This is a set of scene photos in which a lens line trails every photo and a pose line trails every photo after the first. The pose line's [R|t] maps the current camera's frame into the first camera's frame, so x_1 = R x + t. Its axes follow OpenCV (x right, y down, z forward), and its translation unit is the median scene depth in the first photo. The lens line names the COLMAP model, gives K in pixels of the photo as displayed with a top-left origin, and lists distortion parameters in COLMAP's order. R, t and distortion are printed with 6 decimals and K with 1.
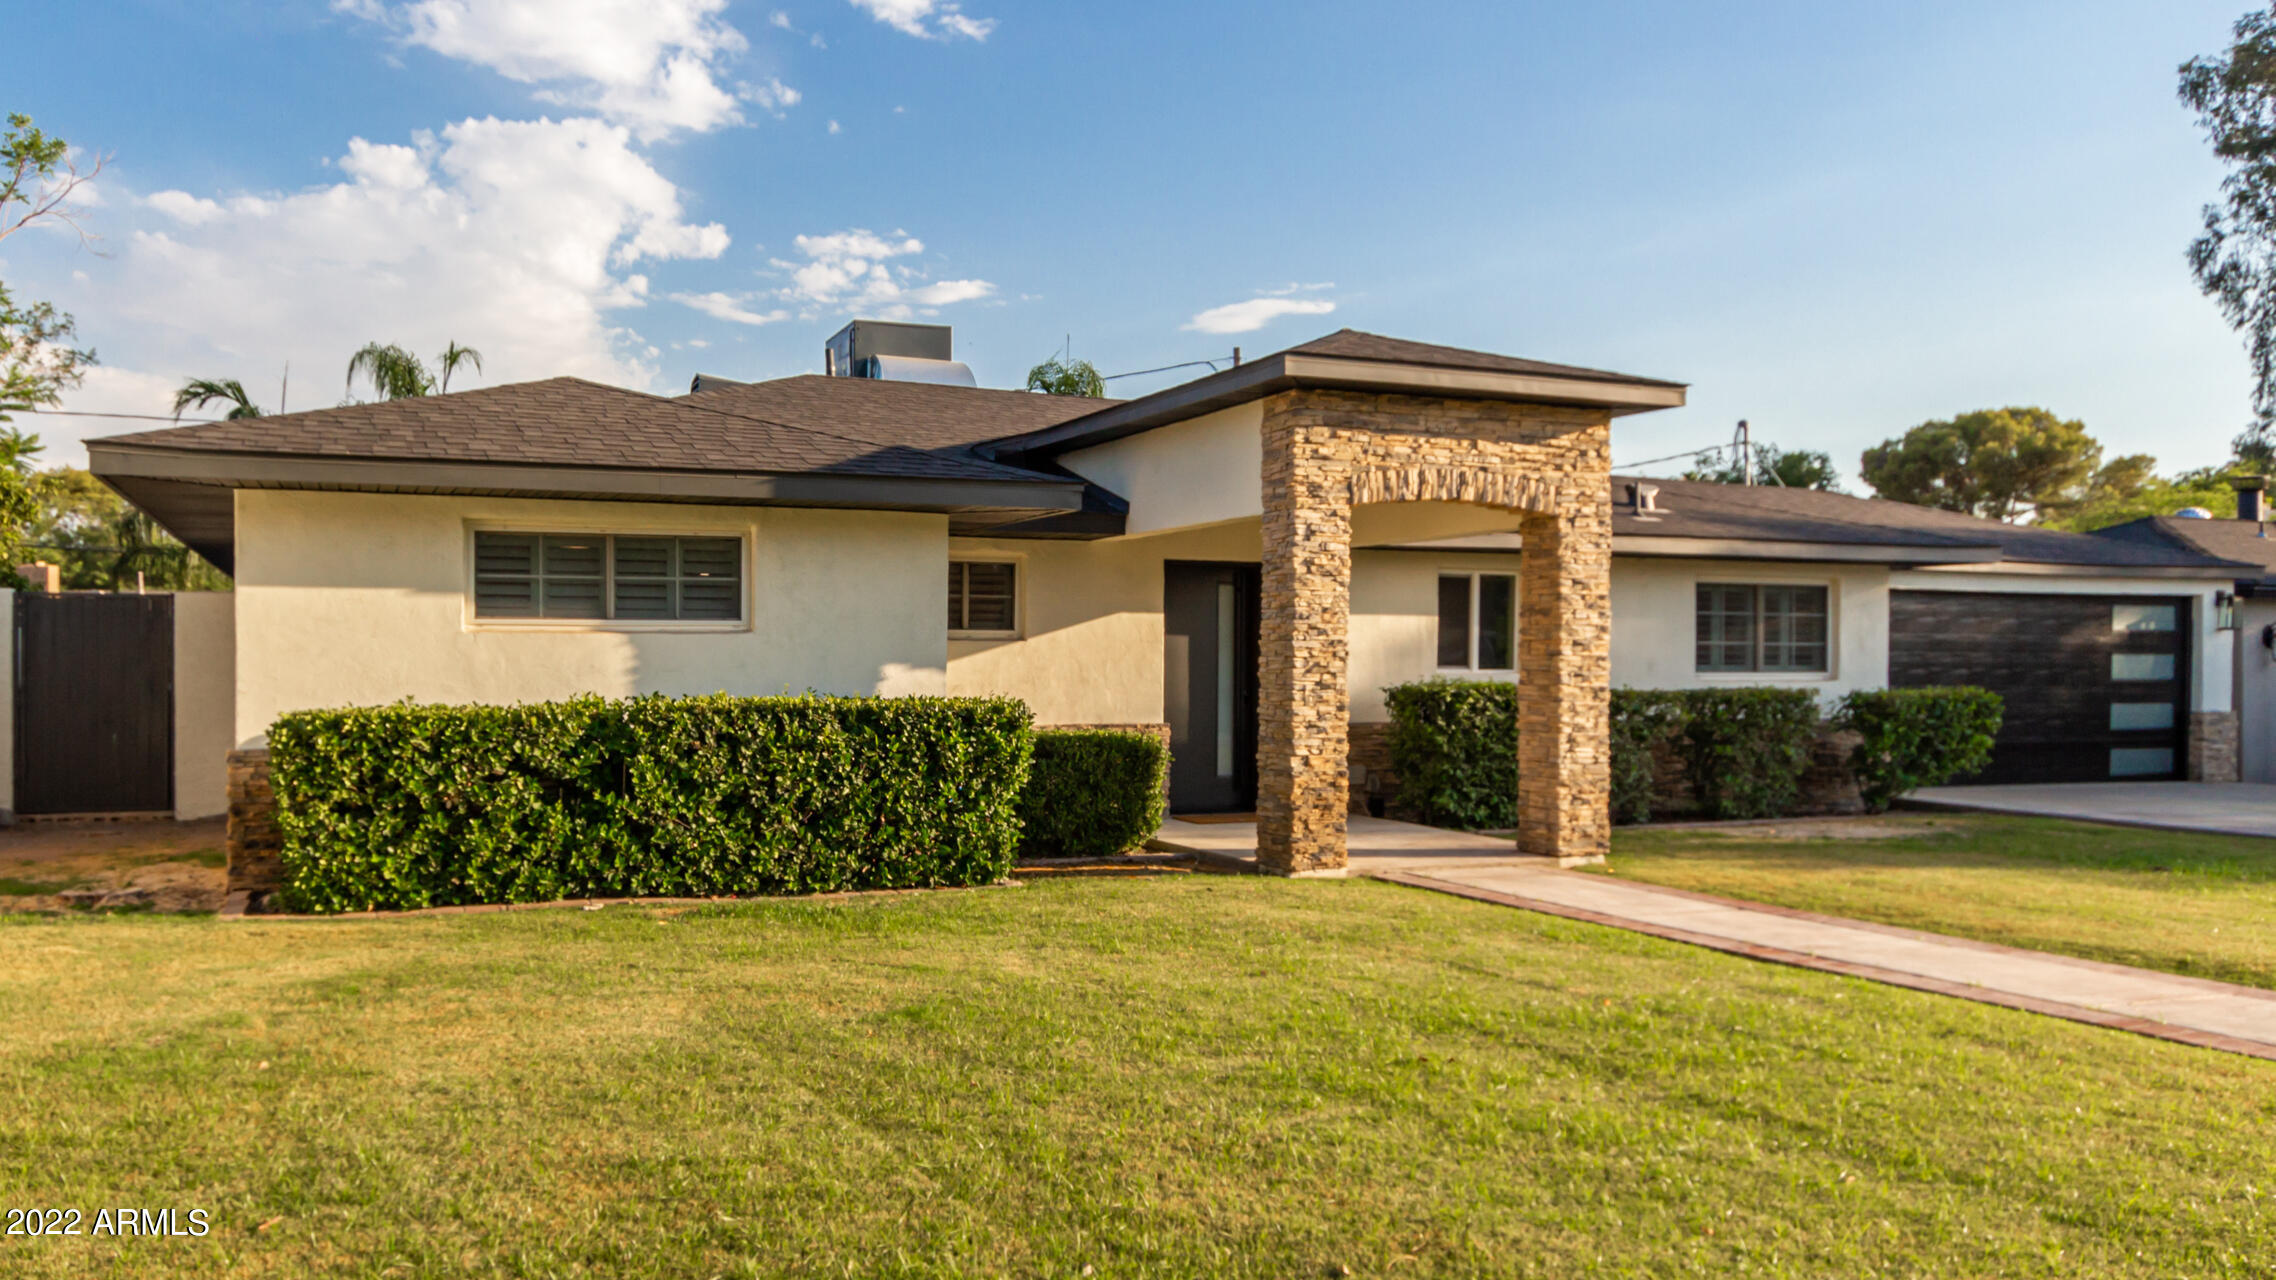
lens RADIAL K [[1812.2, 0, 1135.5], [0, 1812.2, 552.6], [0, 0, 1]] dist [0.004812, -0.093211]
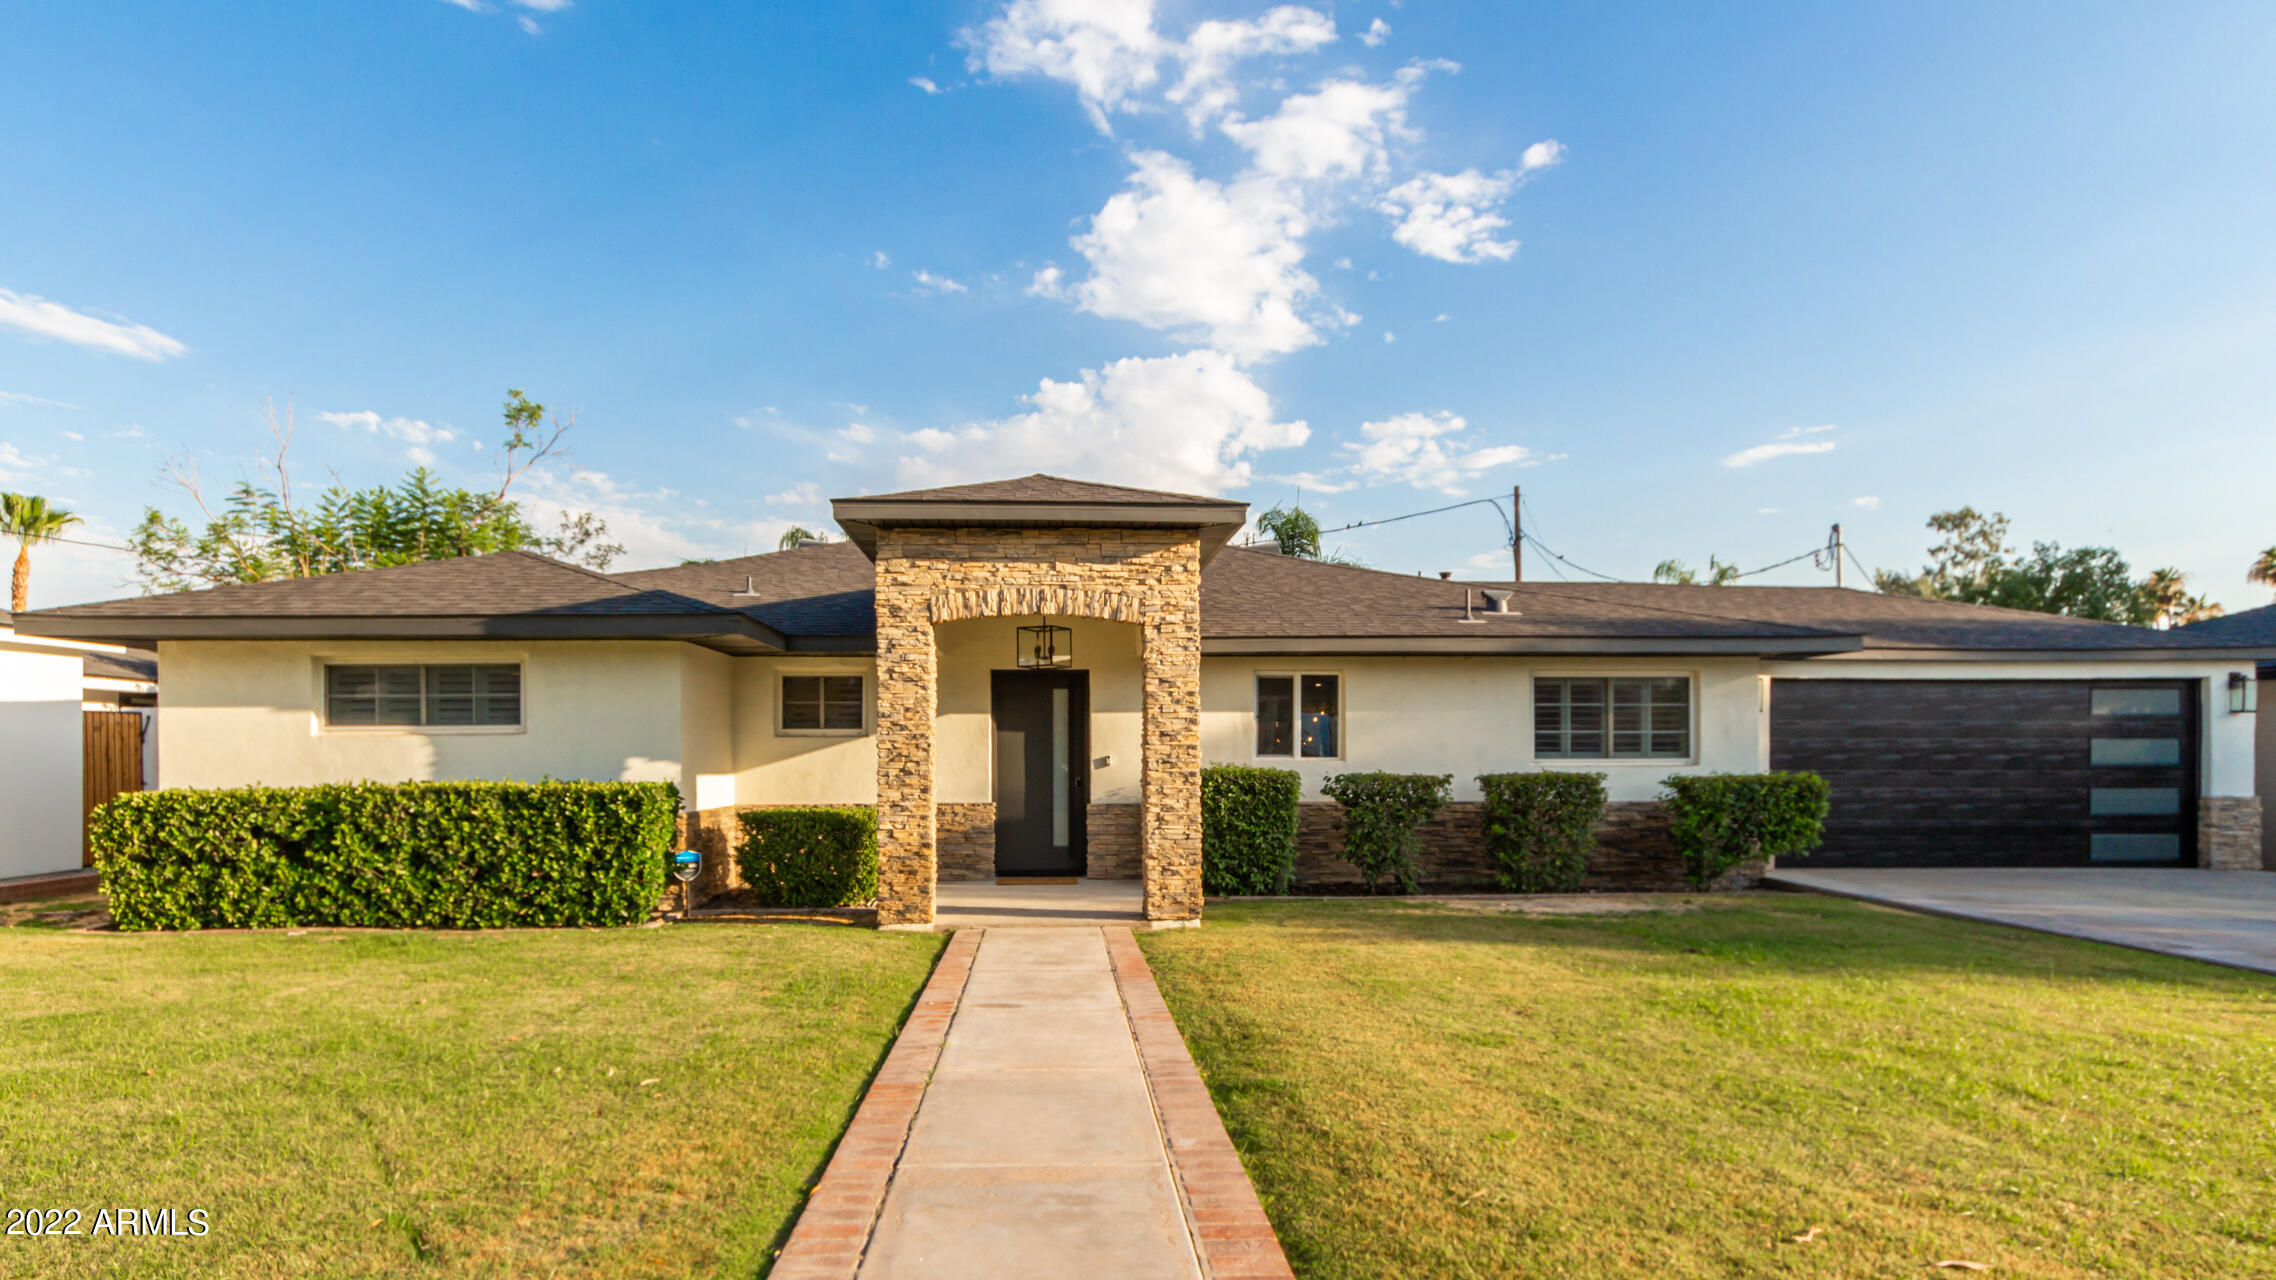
lens RADIAL K [[1407.1, 0, 1138.0], [0, 1407.1, 640.0], [0, 0, 1]] dist [0.001434, -0.000142]
pose [[0.940331, -0.034374, -0.338521, 0.545523], [0.027816, 0.999320, -0.024206, 0.011835], [0.339123, 0.013345, 0.940648, 0.158911]]
